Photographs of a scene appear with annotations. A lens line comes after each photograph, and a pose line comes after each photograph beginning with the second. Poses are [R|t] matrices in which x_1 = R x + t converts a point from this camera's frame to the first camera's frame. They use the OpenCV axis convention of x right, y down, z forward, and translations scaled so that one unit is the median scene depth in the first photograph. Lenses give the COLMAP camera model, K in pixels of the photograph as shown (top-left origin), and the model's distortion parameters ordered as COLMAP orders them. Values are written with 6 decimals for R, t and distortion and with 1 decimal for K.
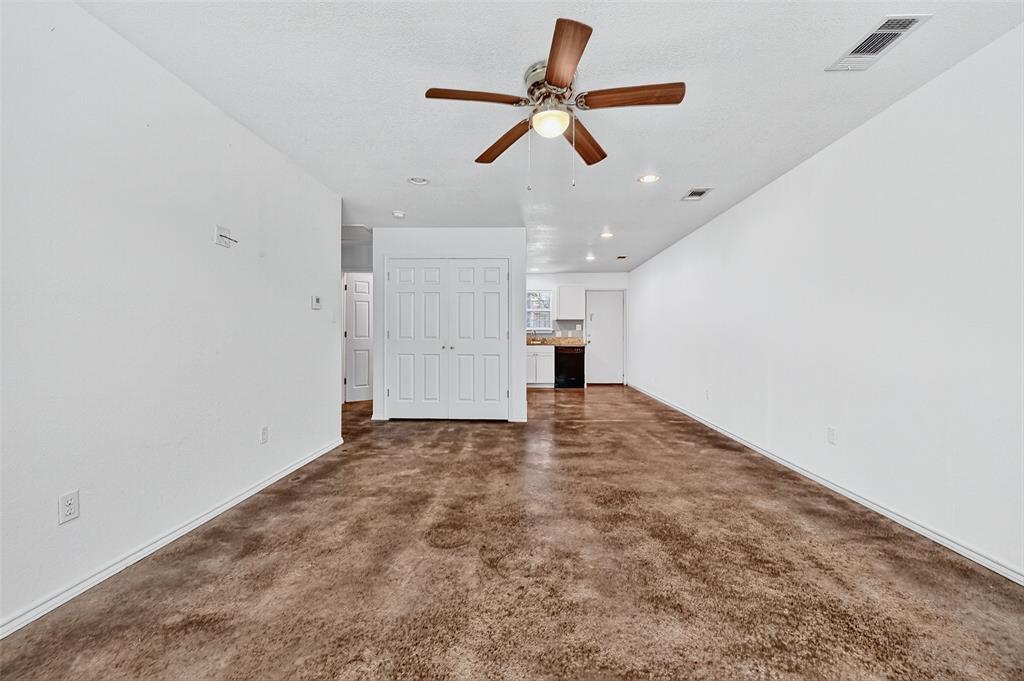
lens RADIAL K [[407.6, 0, 510.9], [0, 407.6, 339.2], [0, 0, 1]] dist [0.000223, 0.000634]
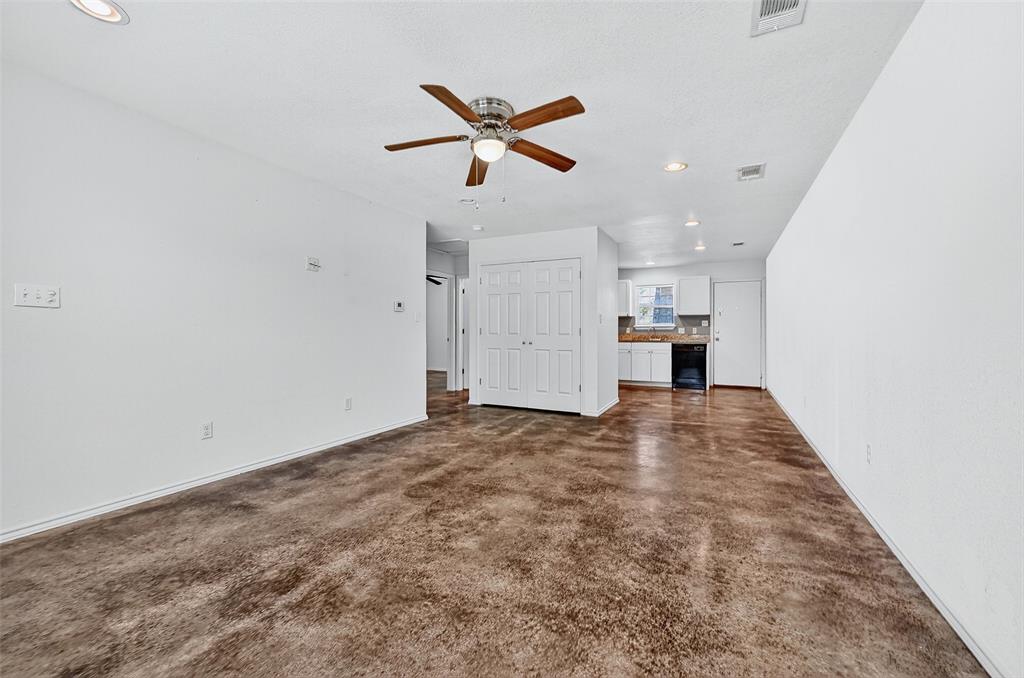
lens RADIAL K [[408.8, 0, 516.5], [0, 408.8, 335.5], [0, 0, 1]] dist [0.000628, -0.000225]
pose [[0.911831, 0.001772, -0.410563, 0.590580], [-0.002927, 0.999993, -0.002185, 0.005271], [0.410556, 0.003194, 0.911830, -0.034261]]
